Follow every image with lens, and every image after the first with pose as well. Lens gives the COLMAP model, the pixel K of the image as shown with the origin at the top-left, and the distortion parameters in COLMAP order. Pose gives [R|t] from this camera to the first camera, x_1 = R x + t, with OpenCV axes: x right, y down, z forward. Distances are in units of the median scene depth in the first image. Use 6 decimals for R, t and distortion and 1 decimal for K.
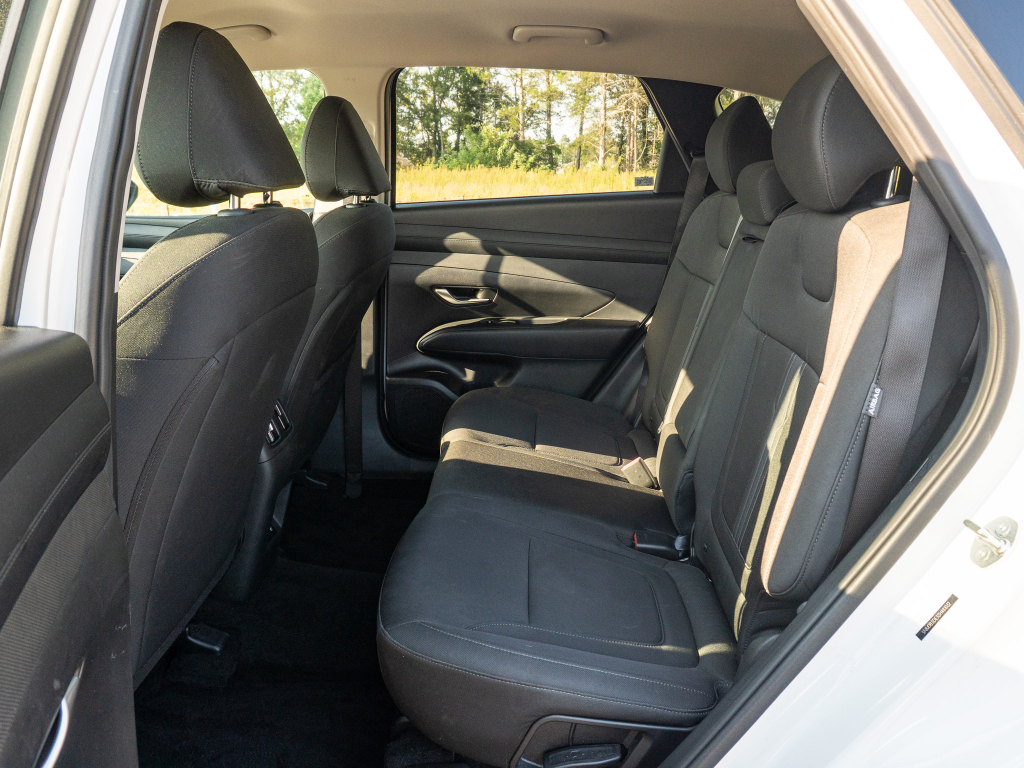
lens RADIAL K [[817.2, 0, 540.9], [0, 817.2, 372.4], [0, 0, 1]] dist [-0.018910, -0.004666]
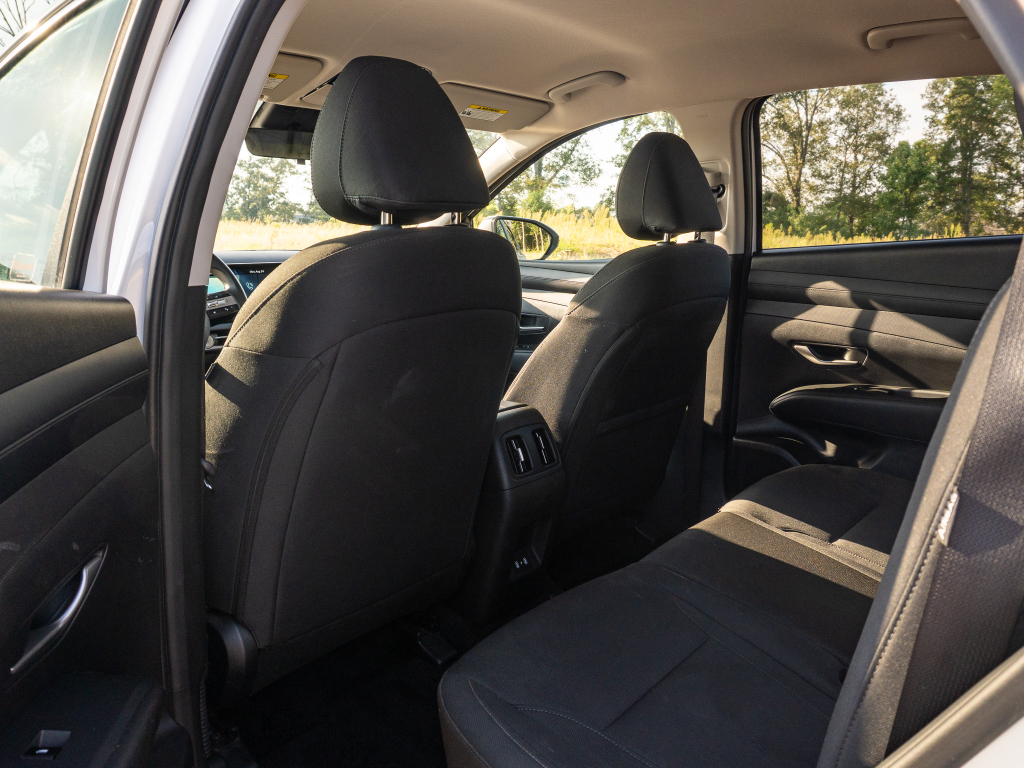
lens RADIAL K [[817.1, 0, 512.0], [0, 817.1, 384.0], [0, 0, 1]] dist [-0.042193, 0.000798]
pose [[0.764571, 0.097409, -0.637136, 0.198796], [-0.142703, 0.989564, -0.019954, 0.000039], [0.628544, 0.106177, 0.770493, 0.142695]]
